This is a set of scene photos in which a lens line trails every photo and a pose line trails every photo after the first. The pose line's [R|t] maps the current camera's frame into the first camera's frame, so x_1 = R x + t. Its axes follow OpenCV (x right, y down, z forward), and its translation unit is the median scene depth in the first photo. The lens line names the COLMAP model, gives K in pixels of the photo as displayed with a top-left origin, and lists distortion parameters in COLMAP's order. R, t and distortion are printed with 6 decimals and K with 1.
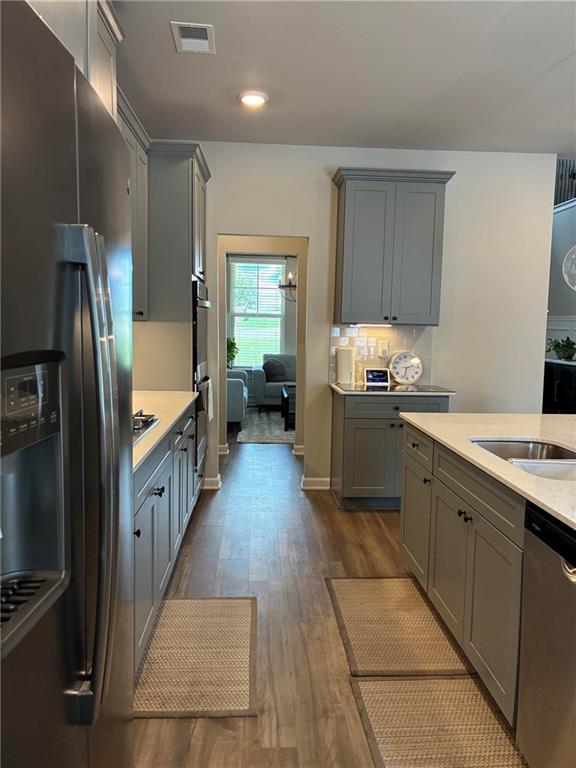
lens RADIAL K [[585.5, 0, 283.5], [0, 585.5, 384.8], [0, 0, 1]] dist [0.053059, -0.060780]
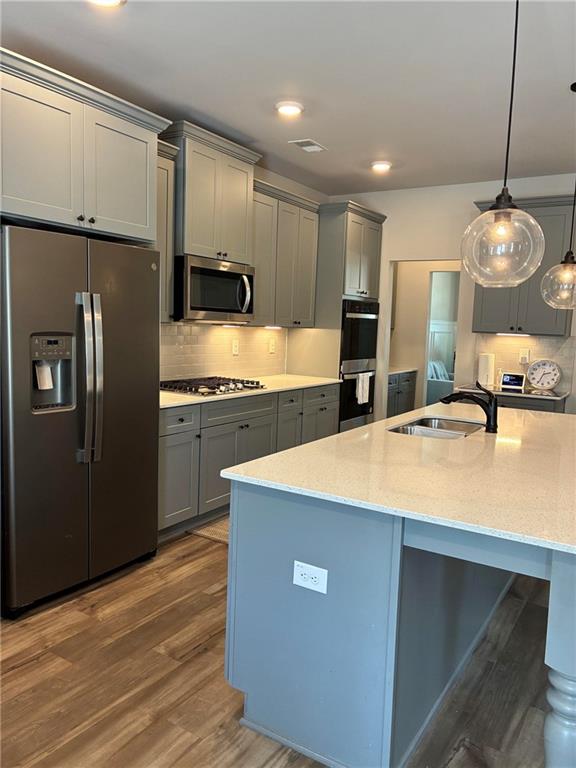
lens RADIAL K [[585.5, 0, 283.5], [0, 585.5, 384.8], [0, 0, 1]] dist [0.053059, -0.060780]
pose [[0.818774, 0.070146, -0.569814, 0.517617], [-0.079331, 0.996810, 0.008718, 0.022618], [0.568608, 0.038066, 0.821727, -0.206021]]
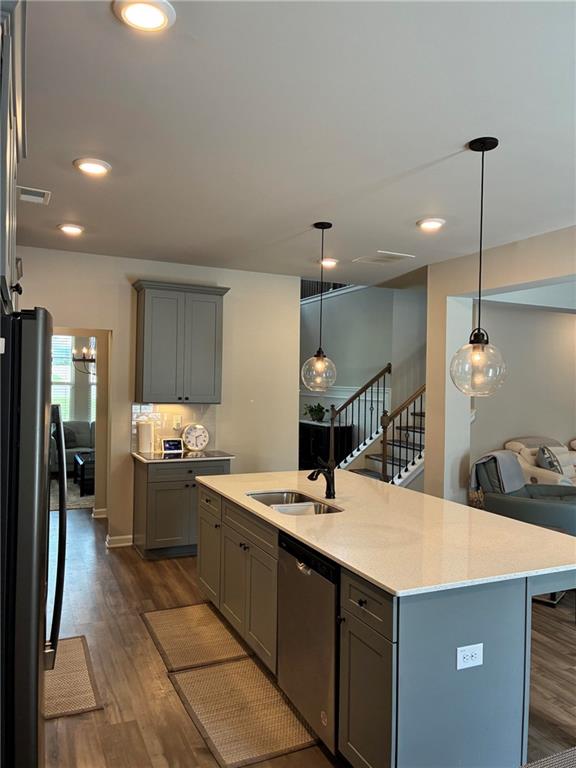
lens RADIAL K [[590.3, 0, 293.7], [0, 590.3, 384.1], [0, 0, 1]] dist [0.052476, -0.063154]
pose [[0.925475, -0.000574, 0.378809, -0.083967], [0.035482, 0.995734, -0.085179, -0.031614], [-0.377144, 0.092272, 0.921547, -0.272342]]
